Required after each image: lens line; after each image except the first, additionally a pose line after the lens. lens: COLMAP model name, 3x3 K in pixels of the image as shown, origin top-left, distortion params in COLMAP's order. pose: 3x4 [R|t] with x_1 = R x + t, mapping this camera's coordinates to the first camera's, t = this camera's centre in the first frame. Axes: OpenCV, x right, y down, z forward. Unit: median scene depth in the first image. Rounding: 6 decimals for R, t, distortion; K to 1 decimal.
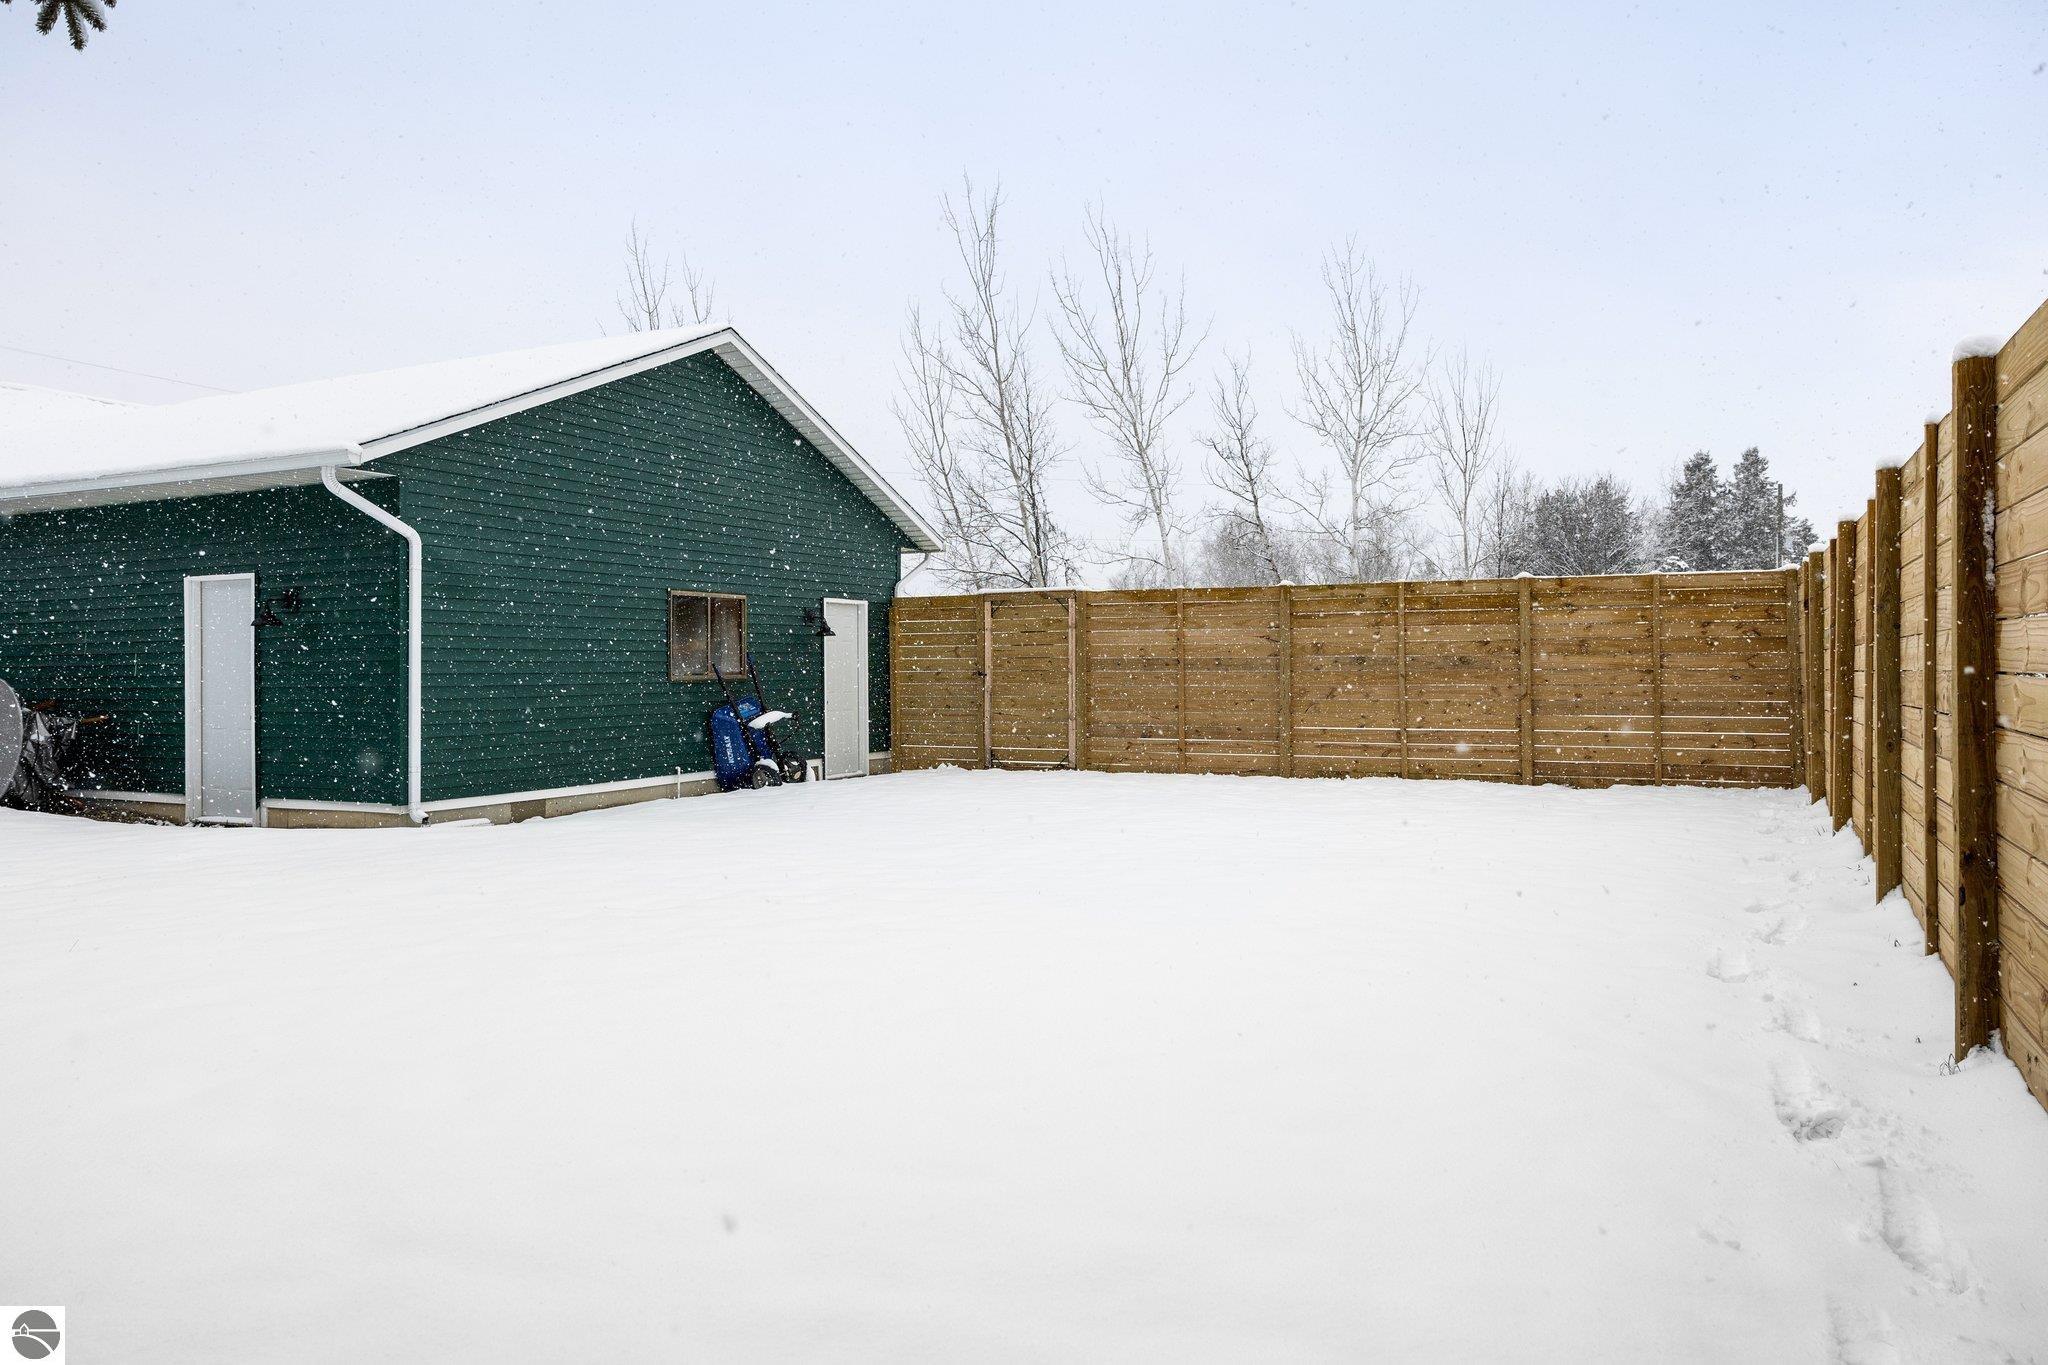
lens RADIAL K [[1375.6, 0, 1046.0], [0, 1375.6, 653.2], [0, 0, 1]] dist [0.003146, -0.037451]
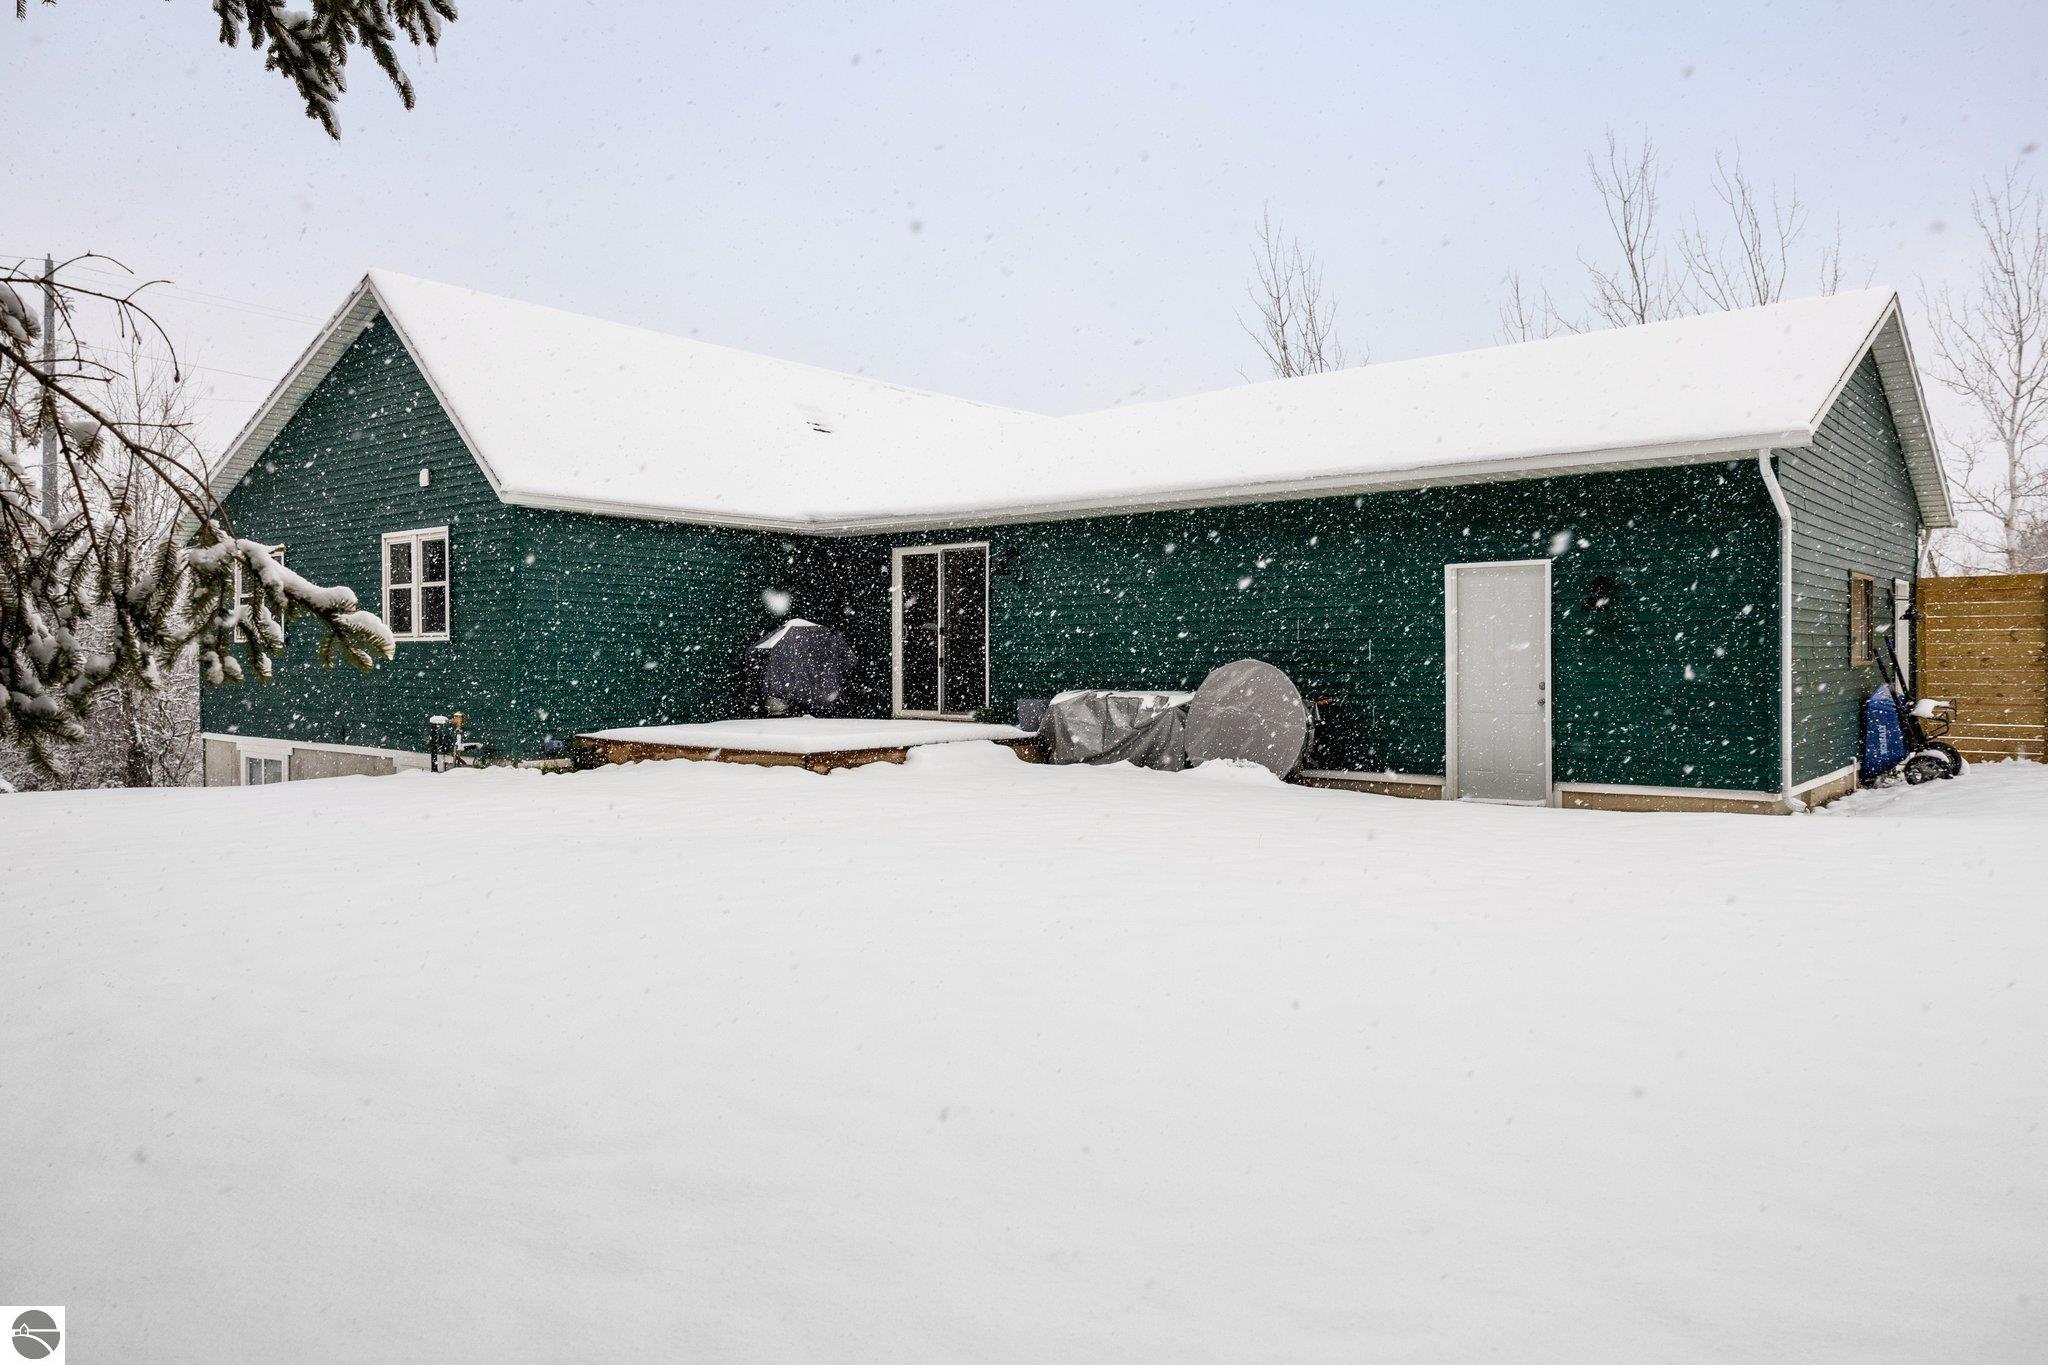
lens RADIAL K [[1392.1, 0, 1017.4], [0, 1392.1, 638.8], [0, 0, 1]] dist [0.005189, 0.000536]
pose [[0.969800, -0.001025, -0.243898, -0.481384], [0.000908, 0.999999, -0.000592, 0.000978], [0.243898, 0.000352, 0.969801, -0.067144]]
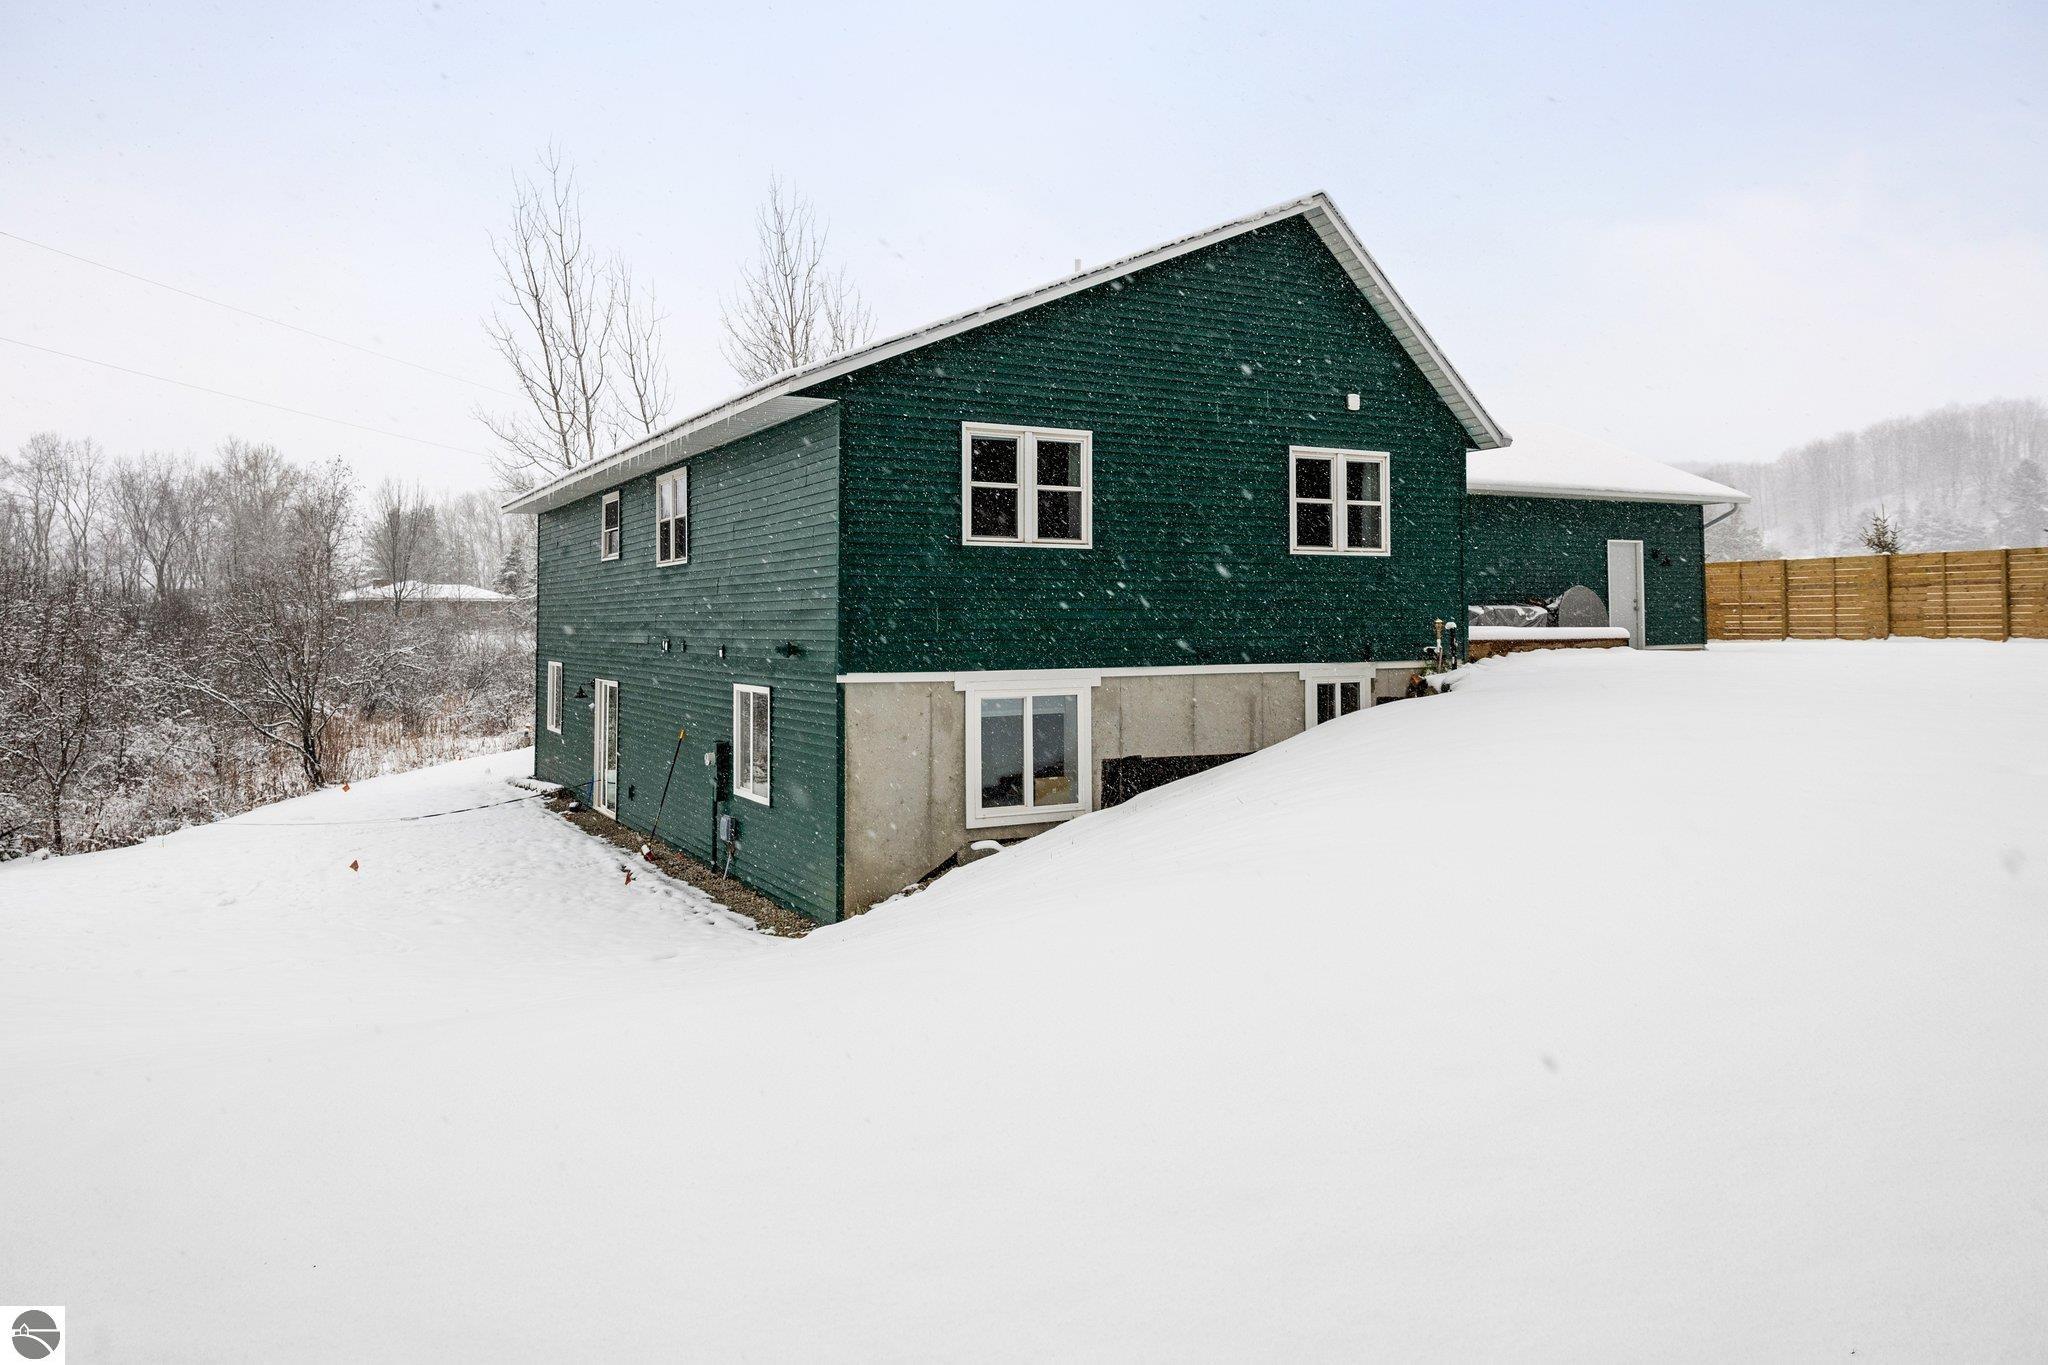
lens RADIAL K [[1407.2, 0, 1028.7], [0, 1407.2, 569.1], [0, 0, 1]] dist [0.000556, 0.000133]
pose [[0.585199, 0.029485, 0.810353, -1.999061], [-0.010610, 0.999532, -0.028707, 0.041524], [-0.810820, 0.008202, 0.585238, 0.331208]]
